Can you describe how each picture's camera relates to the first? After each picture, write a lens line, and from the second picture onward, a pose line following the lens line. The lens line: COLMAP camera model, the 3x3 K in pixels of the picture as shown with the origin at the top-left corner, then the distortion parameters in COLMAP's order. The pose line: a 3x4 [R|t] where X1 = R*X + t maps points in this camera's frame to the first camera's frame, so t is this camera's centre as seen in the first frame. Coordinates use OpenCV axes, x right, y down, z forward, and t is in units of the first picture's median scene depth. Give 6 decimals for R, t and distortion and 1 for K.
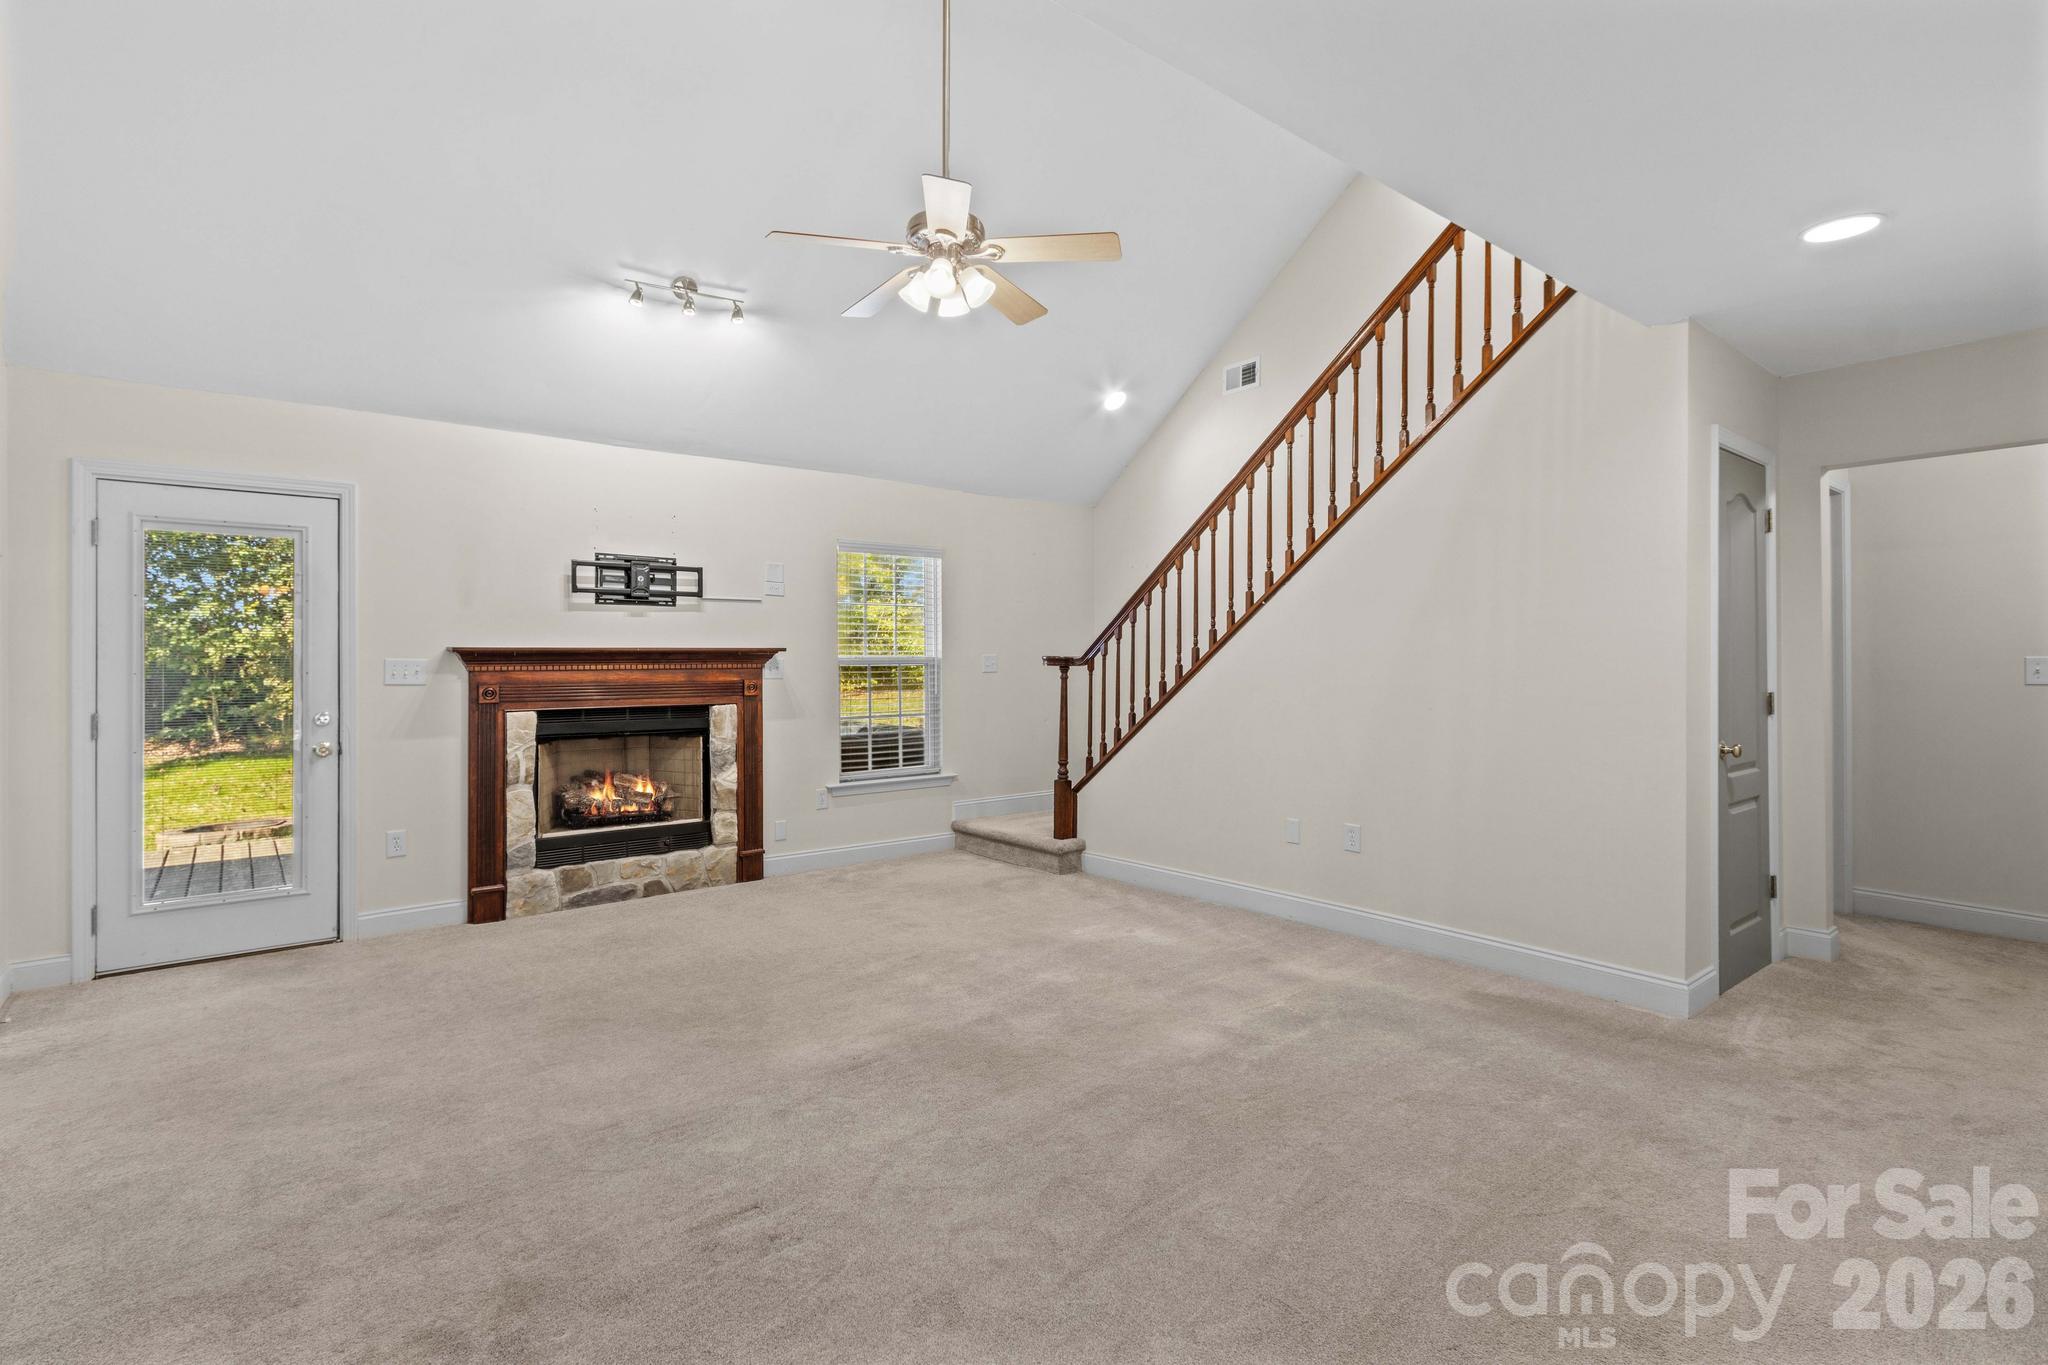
lens RADIAL K [[946.9, 0, 1006.4], [0, 946.9, 655.4], [0, 0, 1]] dist [0.010091, -0.003700]
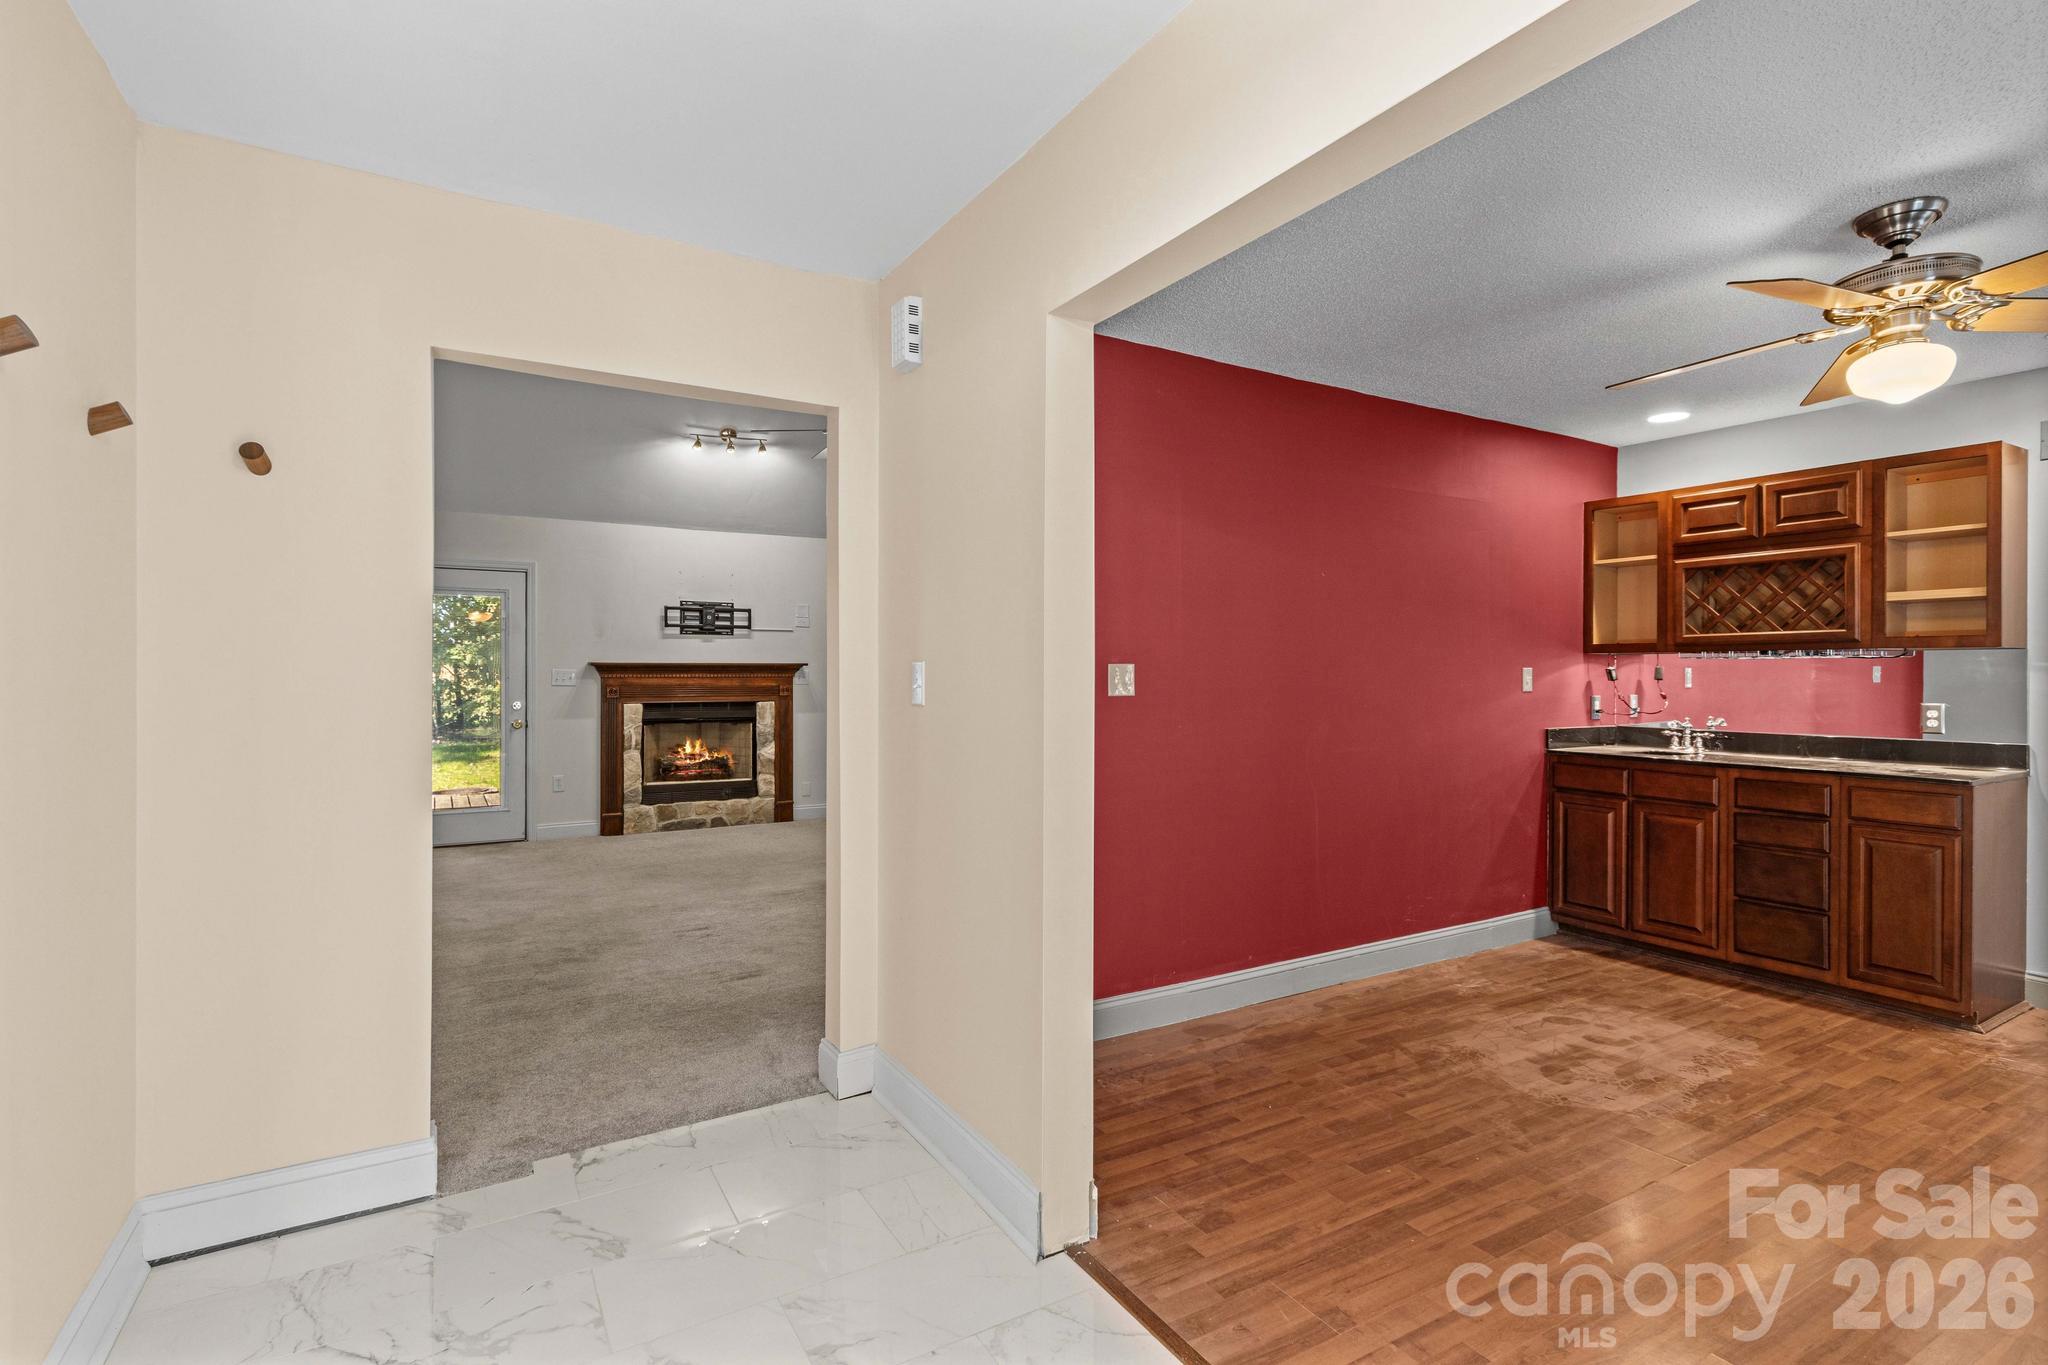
lens RADIAL K [[946.9, 0, 1011.7], [0, 946.9, 675.6], [0, 0, 1]] dist [0.010091, -0.003700]
pose [[0.990553, 0.007691, -0.136914, 0.303196], [-0.006390, 0.999930, 0.009939, -0.005883], [0.136981, -0.008970, 0.990533, -0.437258]]
